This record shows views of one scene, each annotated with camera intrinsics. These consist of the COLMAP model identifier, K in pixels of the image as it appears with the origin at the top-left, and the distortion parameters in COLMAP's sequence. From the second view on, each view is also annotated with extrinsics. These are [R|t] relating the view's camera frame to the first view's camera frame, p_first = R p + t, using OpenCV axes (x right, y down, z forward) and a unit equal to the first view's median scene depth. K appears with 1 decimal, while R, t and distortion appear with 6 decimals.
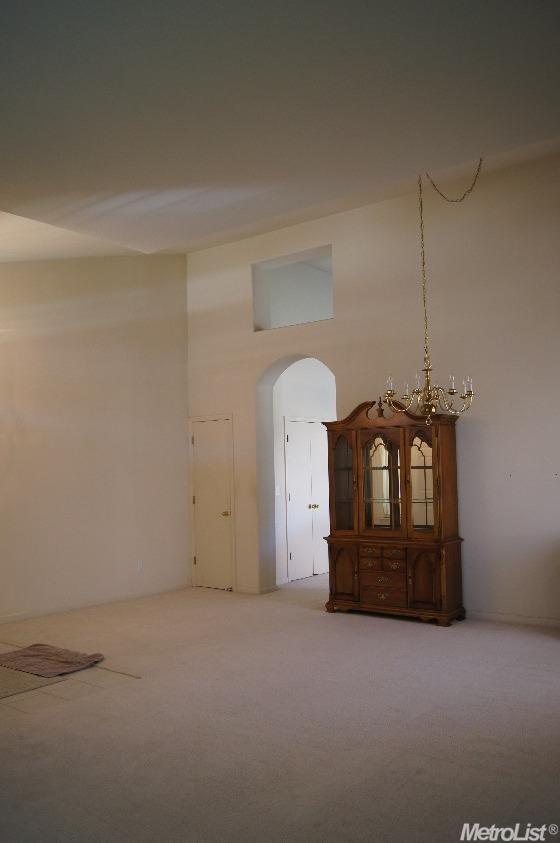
lens RADIAL K [[774.6, 0, 280.0], [0, 774.6, 427.8], [0, 0, 1]] dist [-0.044494, 0.000000]
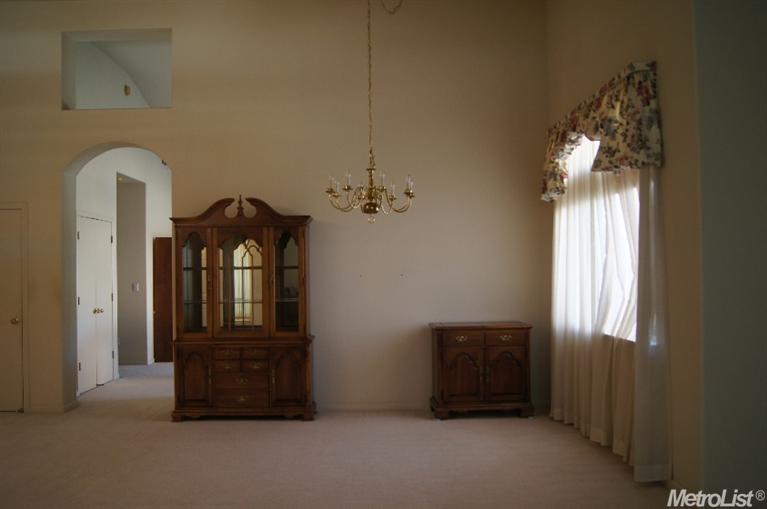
lens RADIAL K [[704.8, 0, 383.3], [0, 704.8, 248.5], [0, 0, 1]] dist [-0.044494, 0.000000]
pose [[0.776265, 0.028352, 0.629769, -0.285086], [-0.035445, 0.999371, -0.001301, 0.022496], [-0.629410, -0.021312, 0.776781, 0.194902]]
